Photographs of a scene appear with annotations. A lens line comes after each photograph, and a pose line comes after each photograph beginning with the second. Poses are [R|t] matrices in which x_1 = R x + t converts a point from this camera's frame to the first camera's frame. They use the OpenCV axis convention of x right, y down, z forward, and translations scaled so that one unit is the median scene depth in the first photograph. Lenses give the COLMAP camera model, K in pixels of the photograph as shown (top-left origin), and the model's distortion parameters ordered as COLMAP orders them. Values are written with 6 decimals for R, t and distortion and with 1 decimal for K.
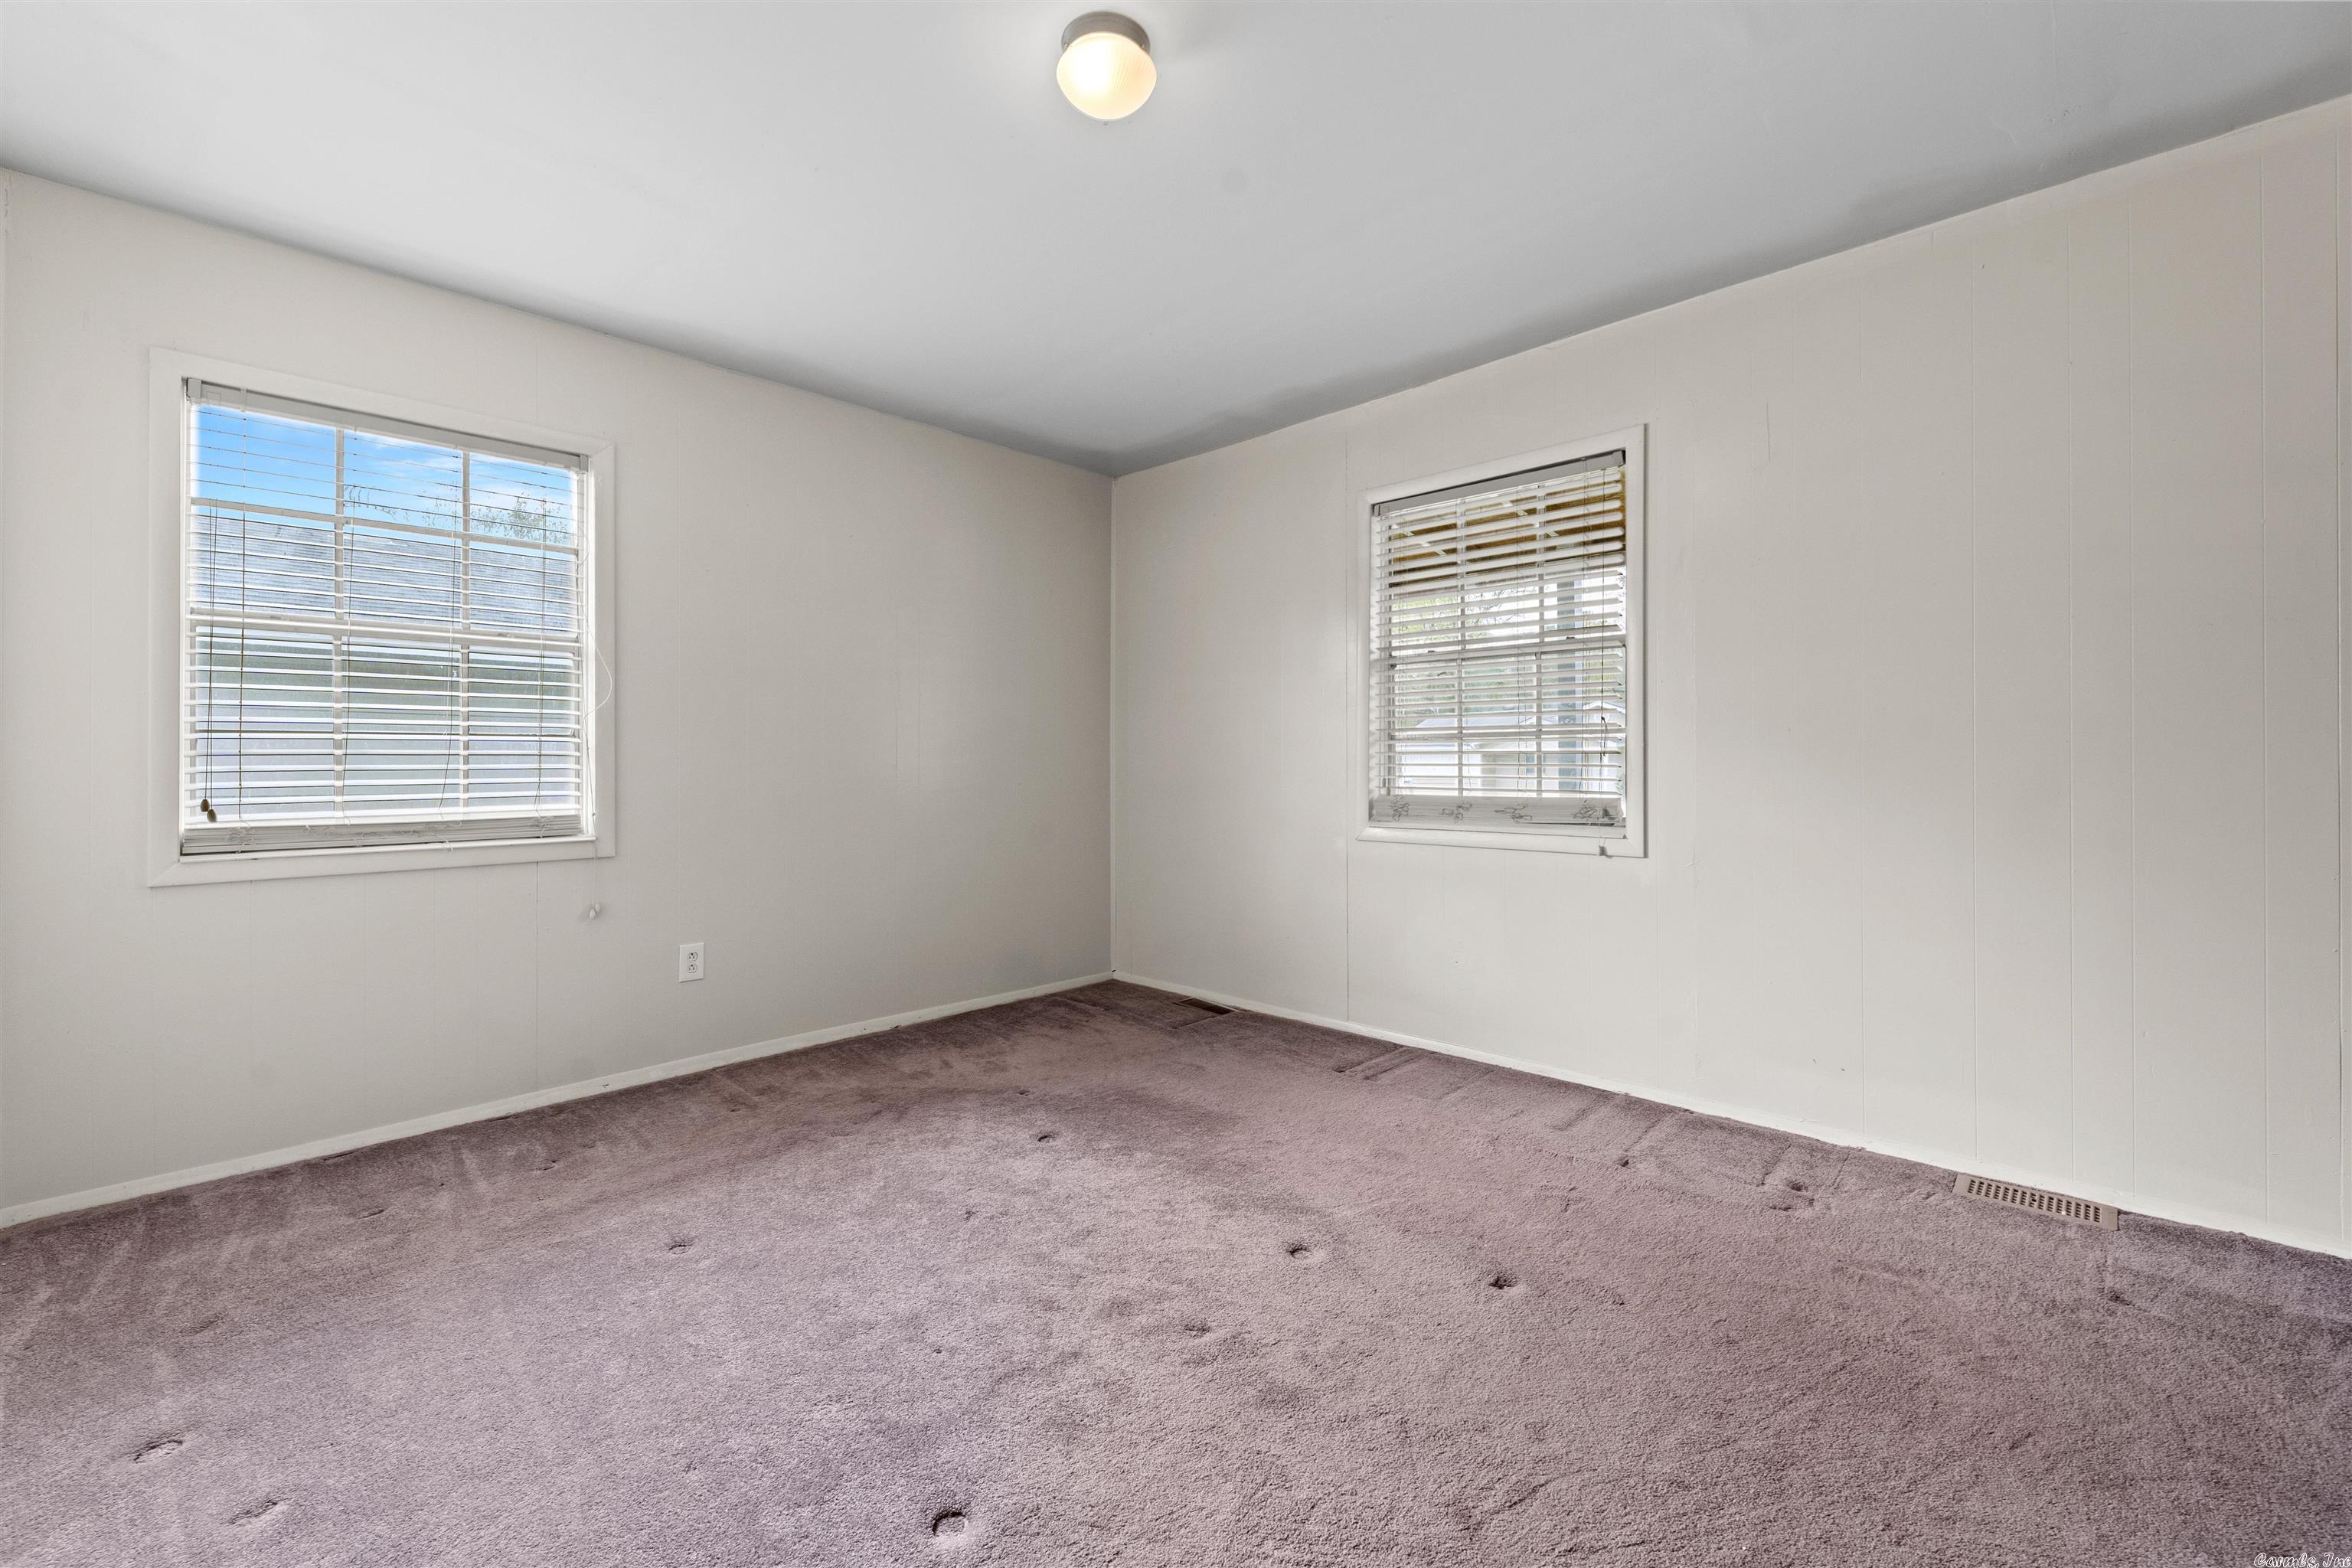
lens RADIAL K [[961.3, 0, 1177.0], [0, 961.3, 767.4], [0, 0, 1]] dist [0.008687, -0.003073]
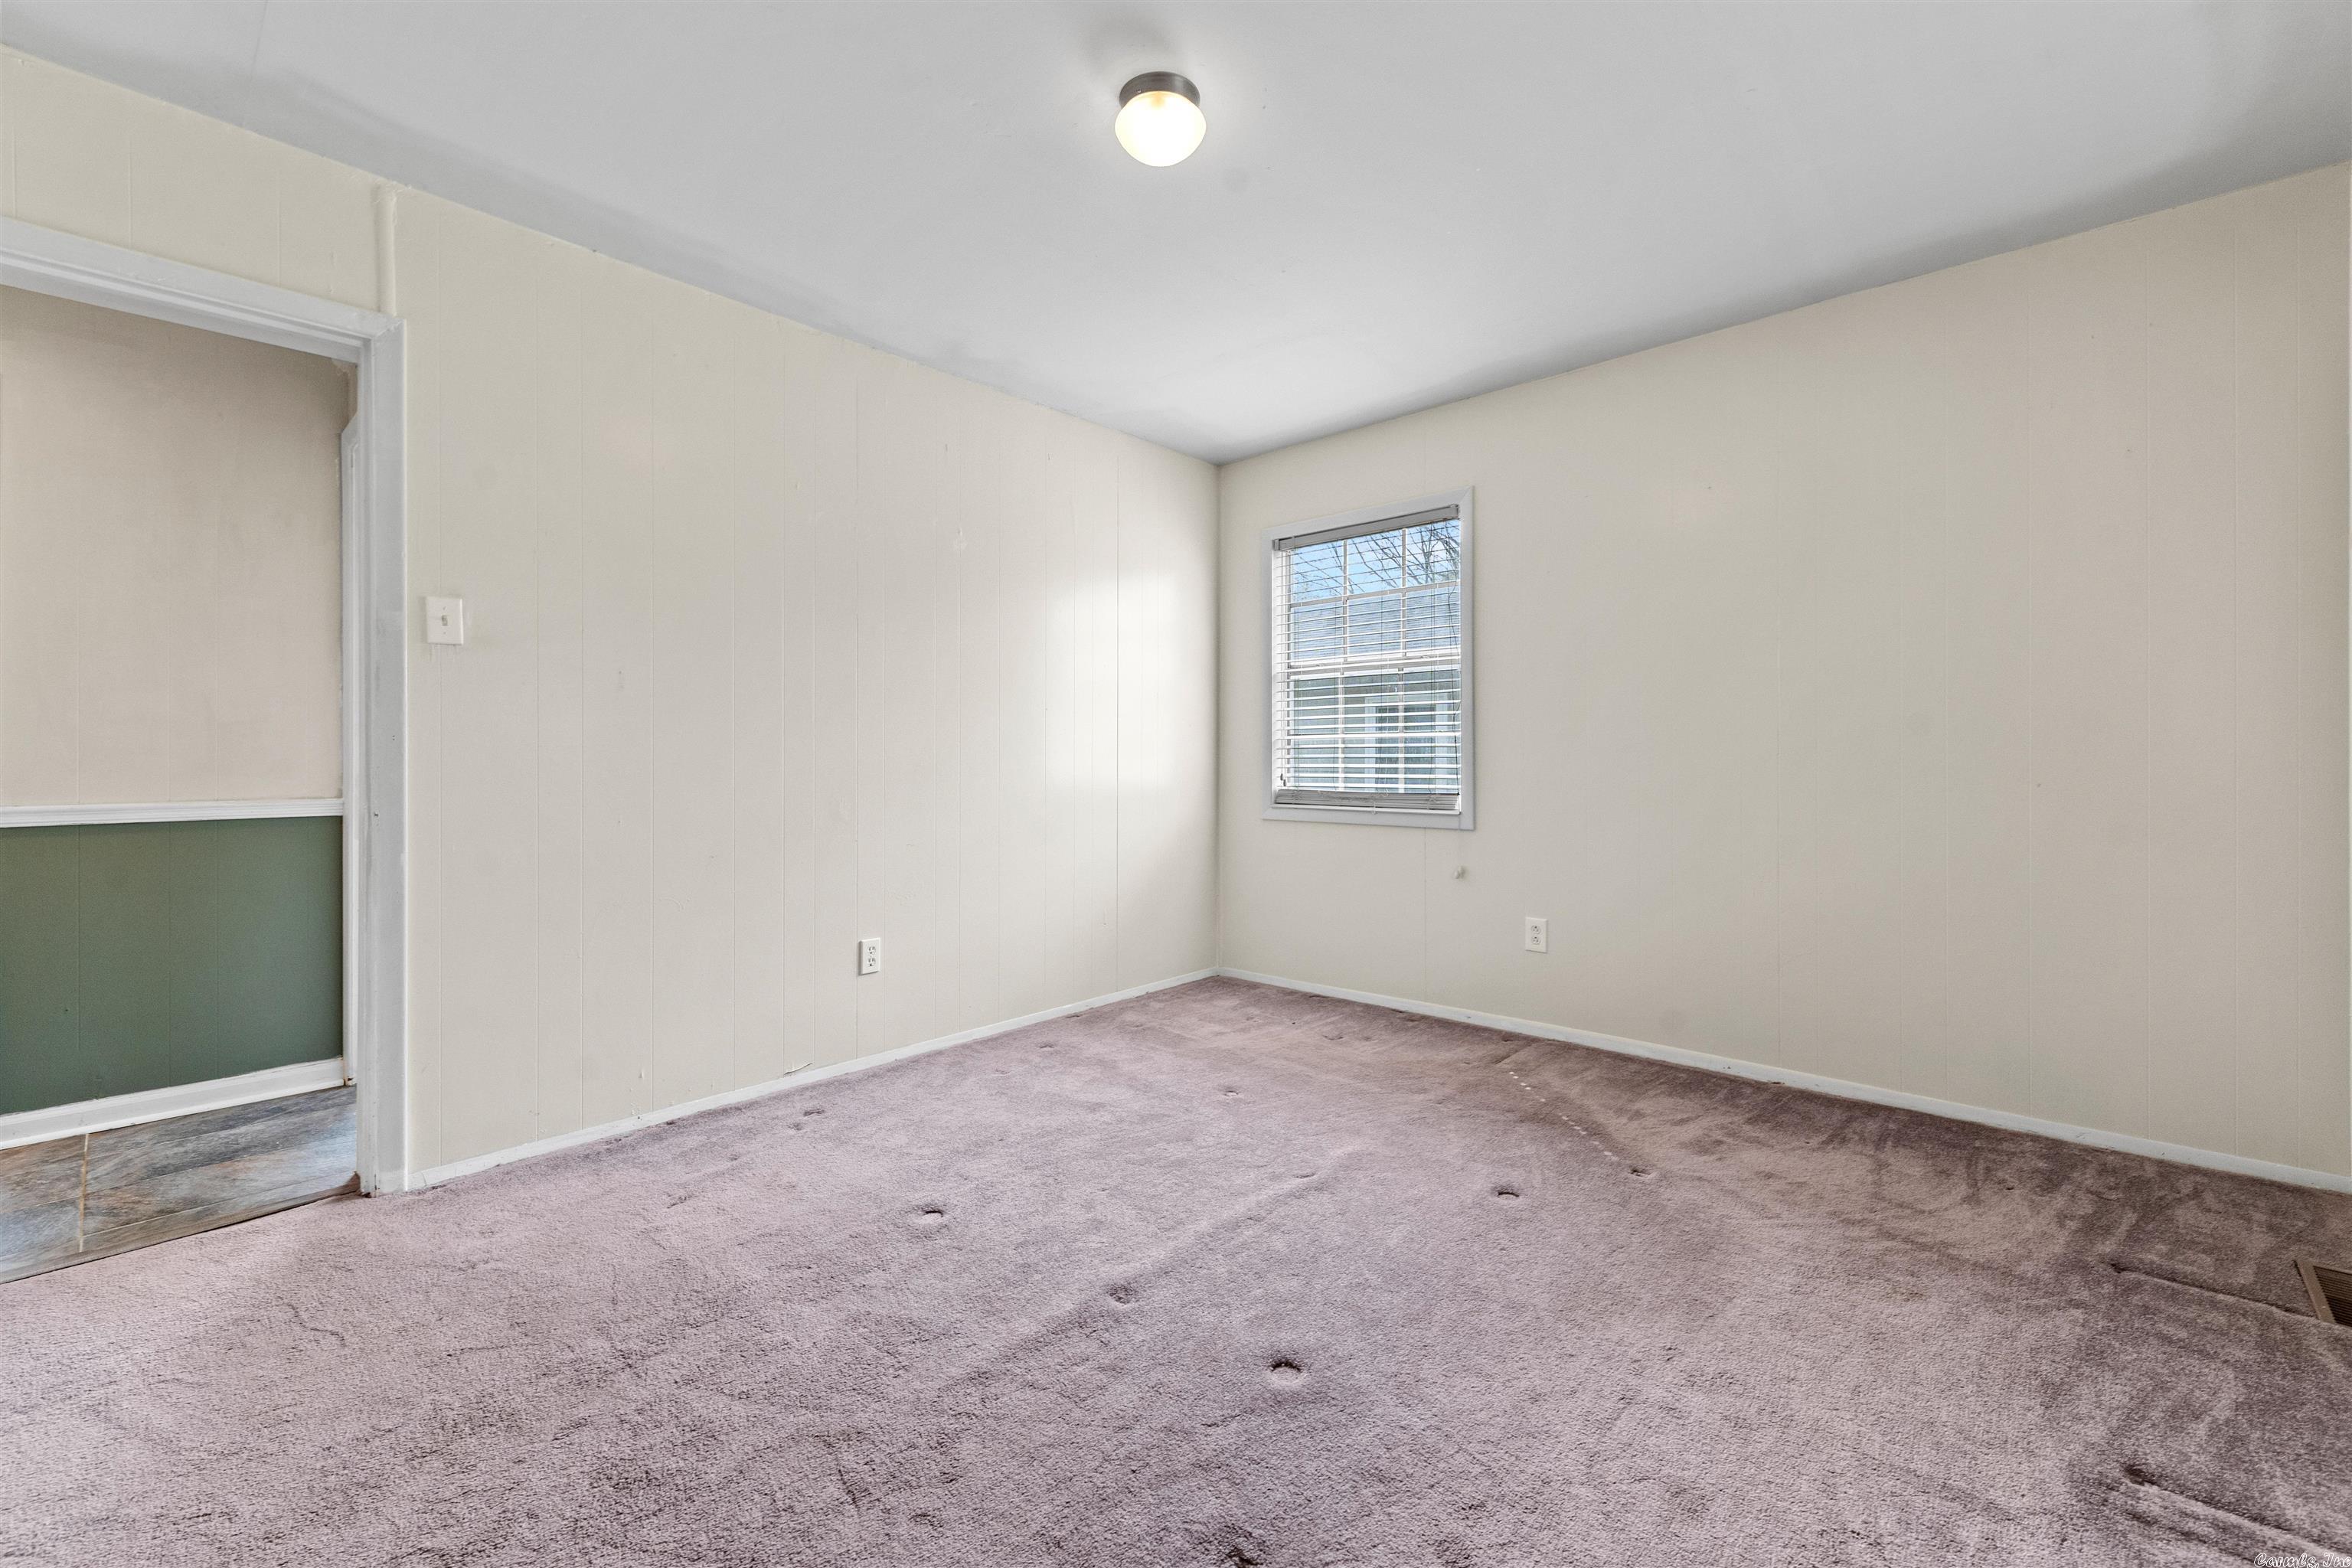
lens RADIAL K [[961.3, 0, 1166.2], [0, 961.3, 765.6], [0, 0, 1]] dist [0.008687, -0.003073]
pose [[0.026110, 0.011657, -0.999591, 0.573006], [-0.002236, 0.999930, 0.011603, -0.001113], [0.999657, 0.001932, 0.026134, 0.552954]]
